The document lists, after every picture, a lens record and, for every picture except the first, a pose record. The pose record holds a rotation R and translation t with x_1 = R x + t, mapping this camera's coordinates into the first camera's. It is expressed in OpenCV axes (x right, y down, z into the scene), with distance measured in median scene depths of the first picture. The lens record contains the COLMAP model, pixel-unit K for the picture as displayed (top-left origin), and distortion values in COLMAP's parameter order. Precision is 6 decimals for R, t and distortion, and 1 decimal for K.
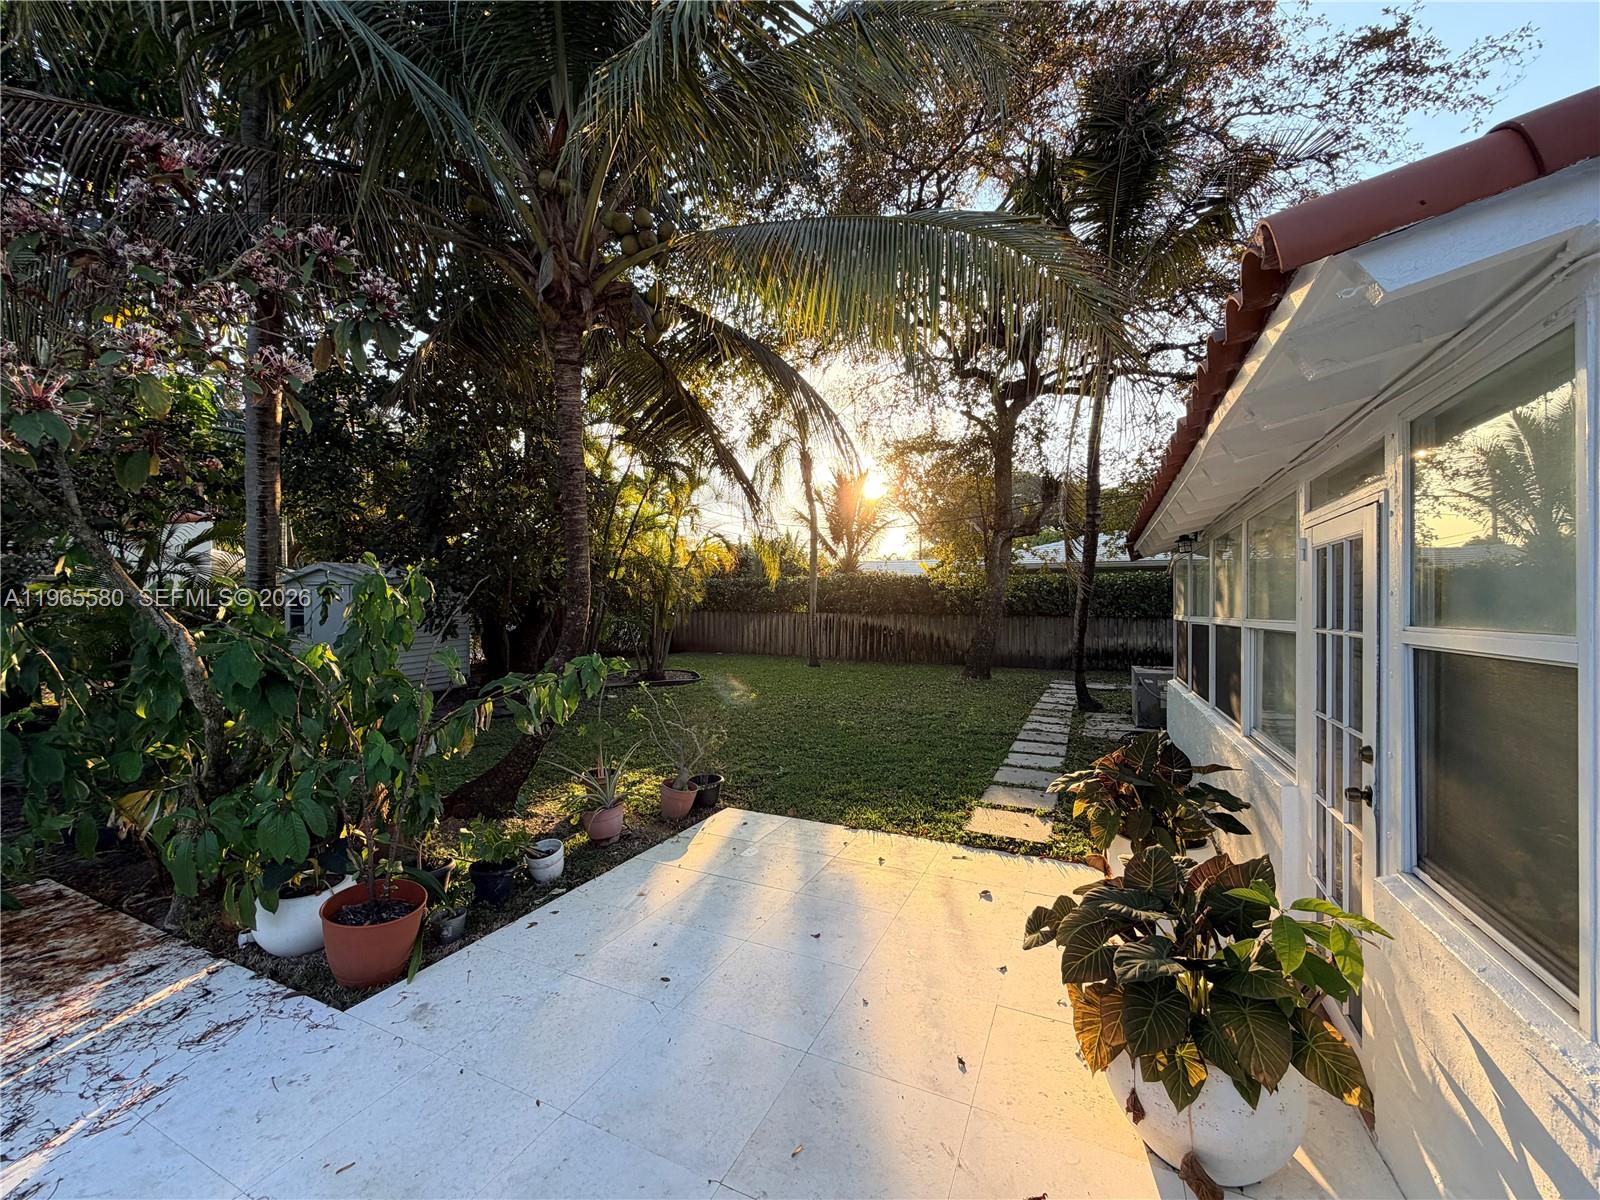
lens RADIAL K [[635.3, 0, 800.0], [0, 635.3, 600.0], [0, 0, 1]] dist [0.000302, -0.000037]
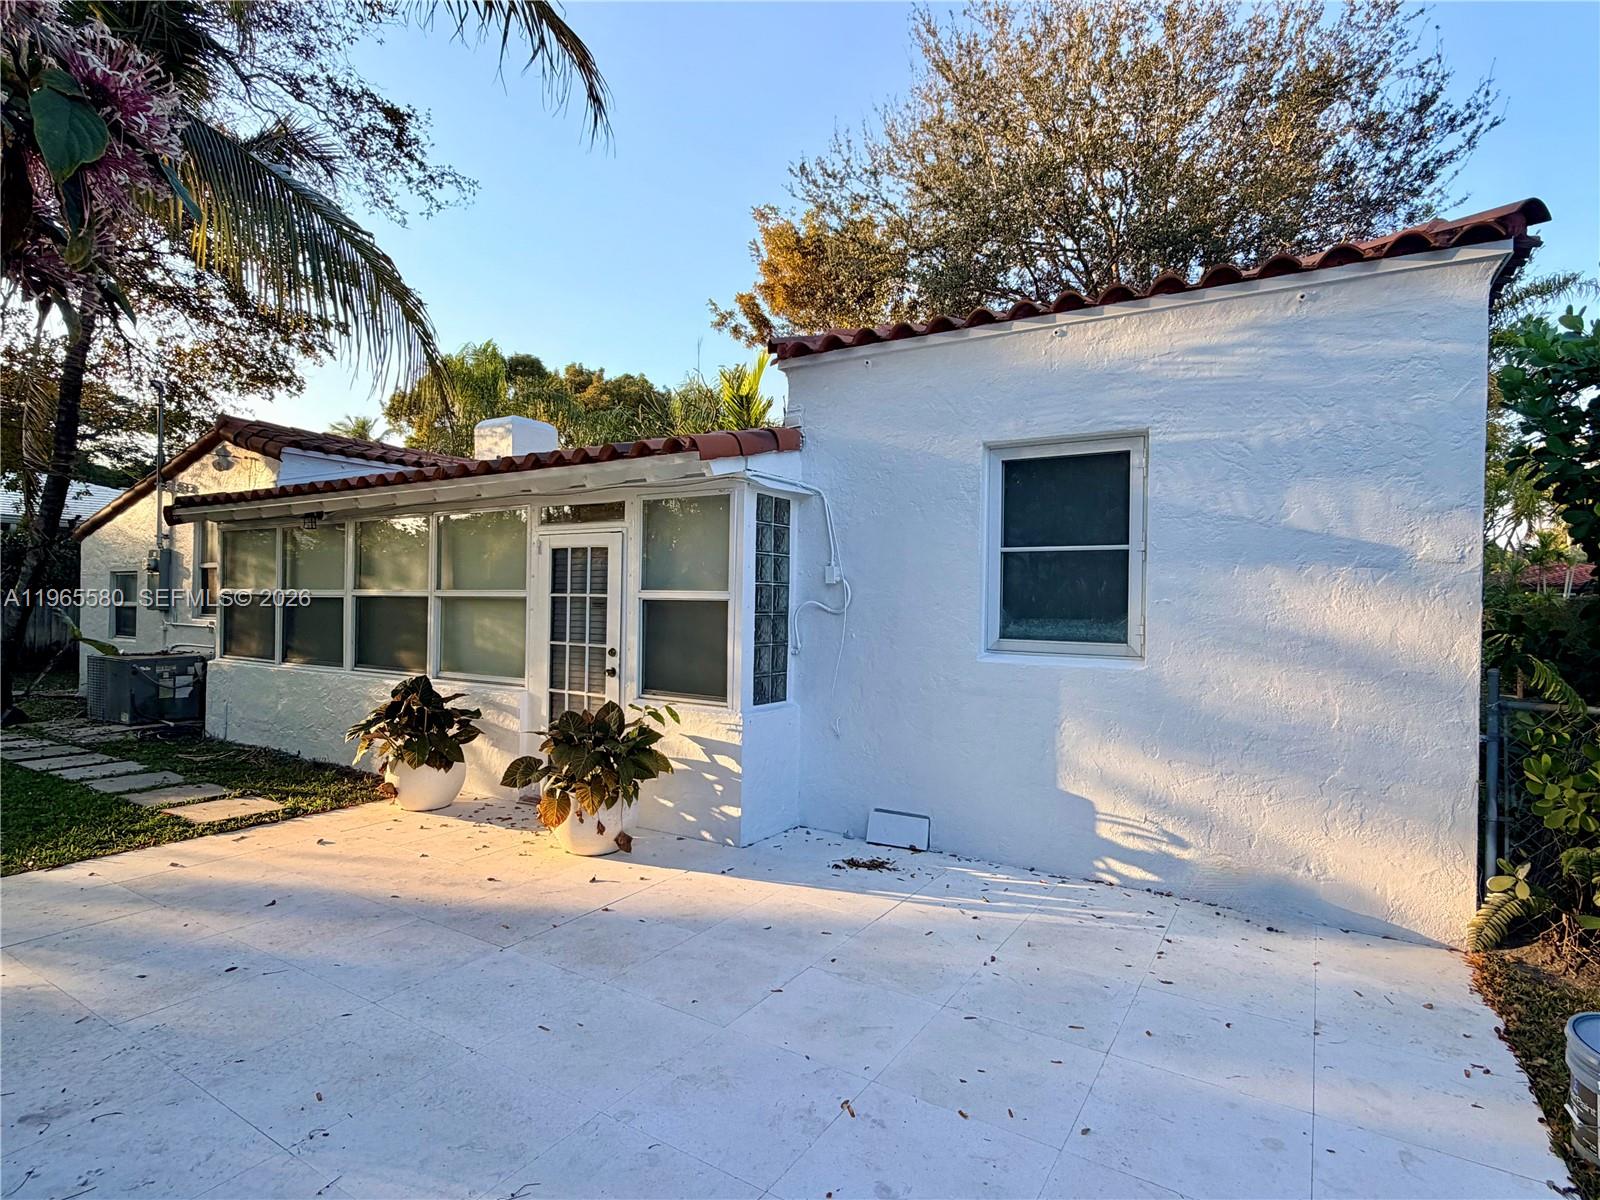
lens RADIAL K [[836.8, 0, 800.0], [0, 836.8, 600.0], [0, 0, 1]] dist [0.000187, -0.000045]
pose [[0.118313, 0.000697, 0.992976, -1.323824], [-0.026994, 0.999632, 0.002515, 0.034454], [-0.992609, -0.027102, 0.118289, 0.048118]]
